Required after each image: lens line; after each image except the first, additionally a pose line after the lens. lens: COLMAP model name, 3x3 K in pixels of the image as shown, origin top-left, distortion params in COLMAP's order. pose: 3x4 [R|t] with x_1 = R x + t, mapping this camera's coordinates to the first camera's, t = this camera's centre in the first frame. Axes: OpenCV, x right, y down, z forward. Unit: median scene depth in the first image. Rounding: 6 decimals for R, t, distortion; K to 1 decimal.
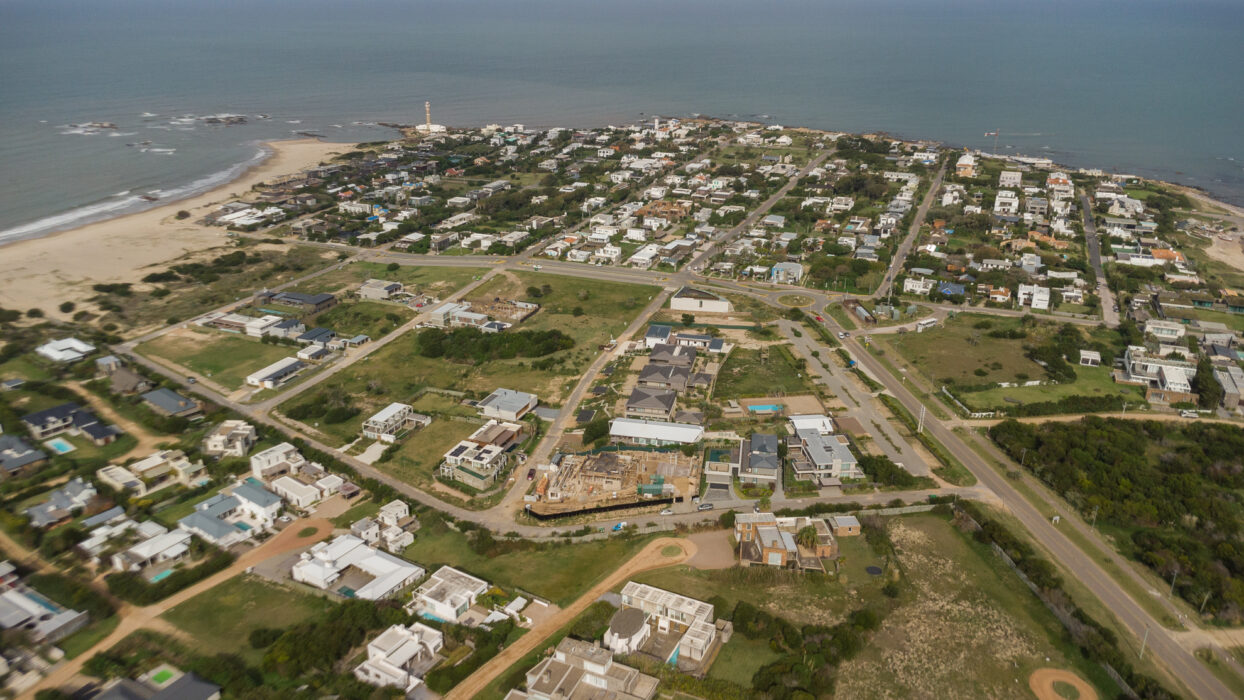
lens RADIAL K [[890.0, 0, 618.5], [0, 890.0, 393.4], [0, 0, 1]] dist [0.022537, 0.000953]
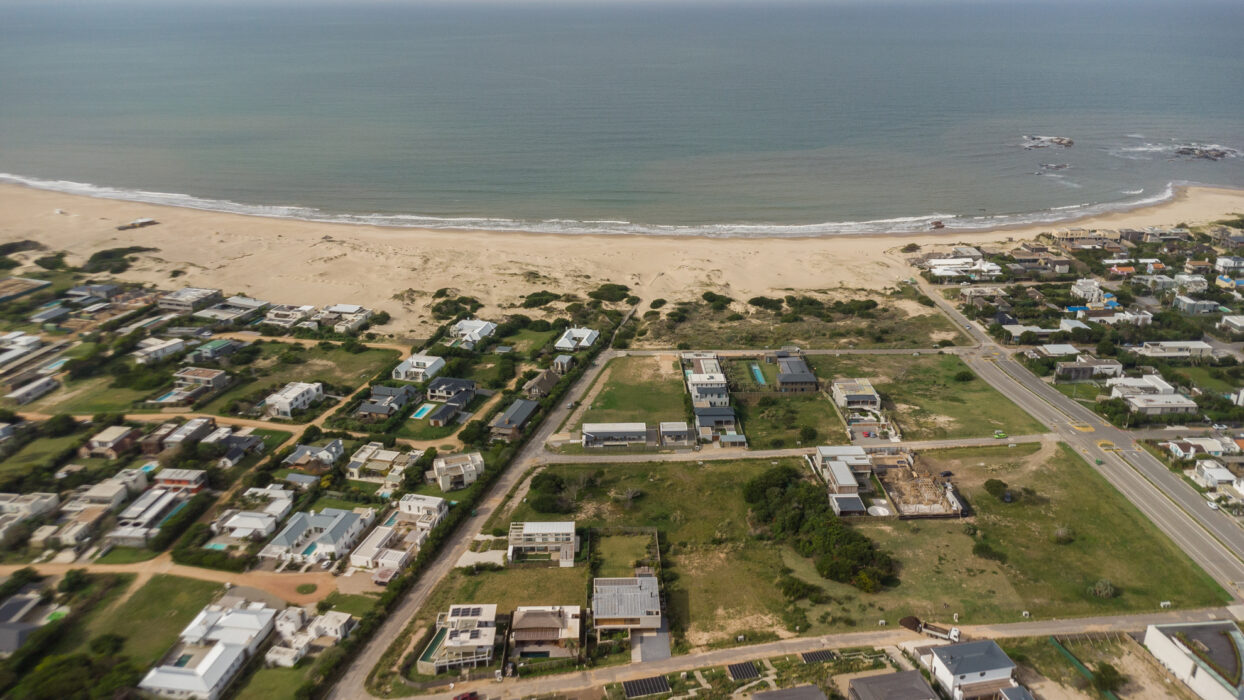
lens RADIAL K [[890.0, 0, 618.5], [0, 890.0, 393.4], [0, 0, 1]] dist [0.022537, 0.000953]
pose [[0.395360, 0.364433, -0.843136, 0.331278], [-0.367022, 0.904138, 0.218698, -0.236655], [0.842013, 0.222986, 0.491215, 0.511848]]
